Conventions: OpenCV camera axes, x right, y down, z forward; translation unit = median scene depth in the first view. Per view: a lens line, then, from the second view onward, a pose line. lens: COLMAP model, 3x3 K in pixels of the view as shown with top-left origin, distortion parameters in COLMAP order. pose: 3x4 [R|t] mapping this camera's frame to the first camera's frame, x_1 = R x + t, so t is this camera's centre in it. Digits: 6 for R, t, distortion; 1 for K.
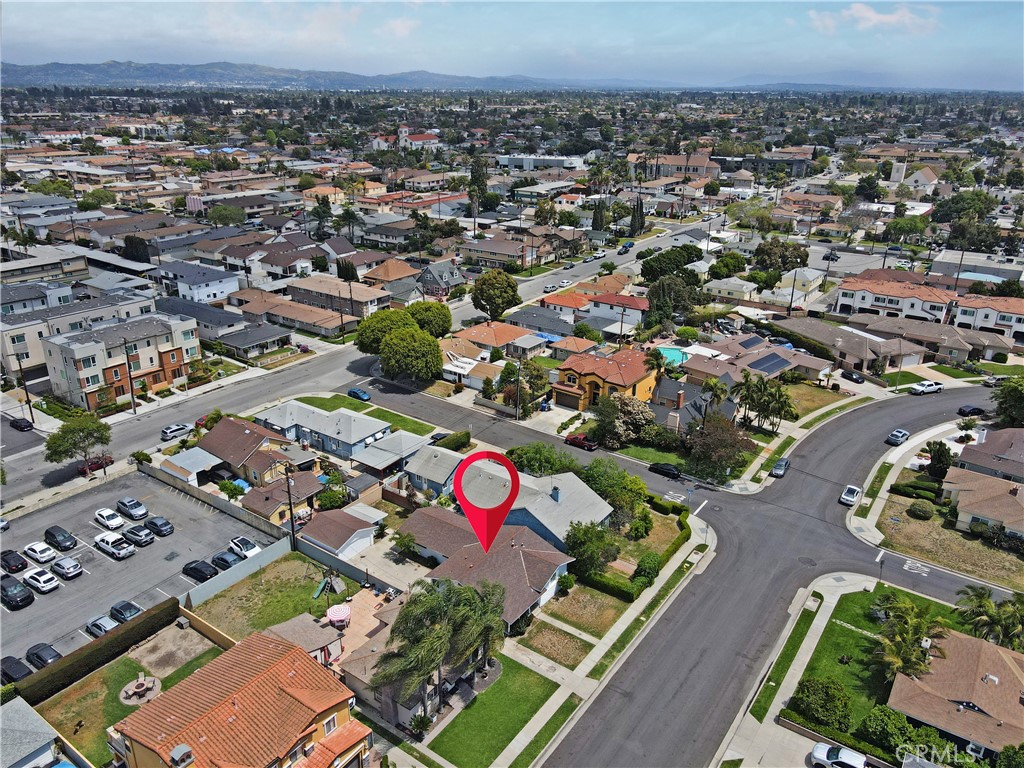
lens RADIAL K [[741.1, 0, 512.0], [0, 741.1, 384.0], [0, 0, 1]] dist [-0.004497, 0.043142]
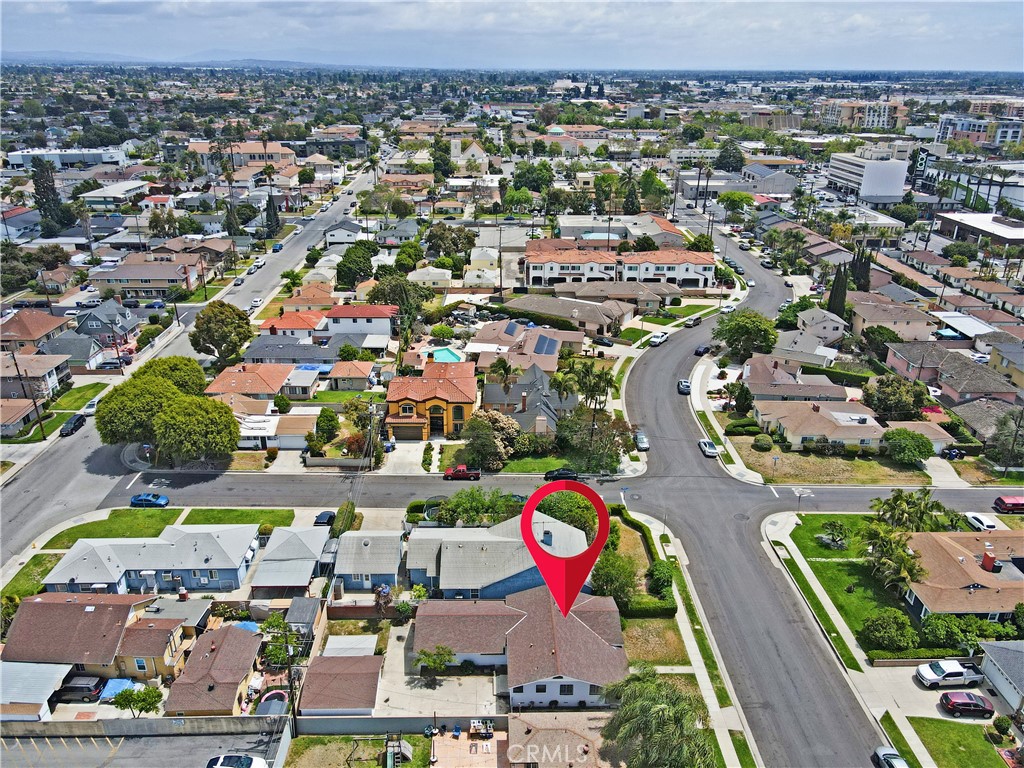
lens RADIAL K [[741.1, 0, 512.0], [0, 741.1, 384.0], [0, 0, 1]] dist [-0.004497, 0.043142]
pose [[0.805899, -0.234761, 0.543521, -0.266078], [0.220268, 0.971014, 0.092807, -0.081359], [-0.549554, 0.044928, 0.834250, 0.154911]]
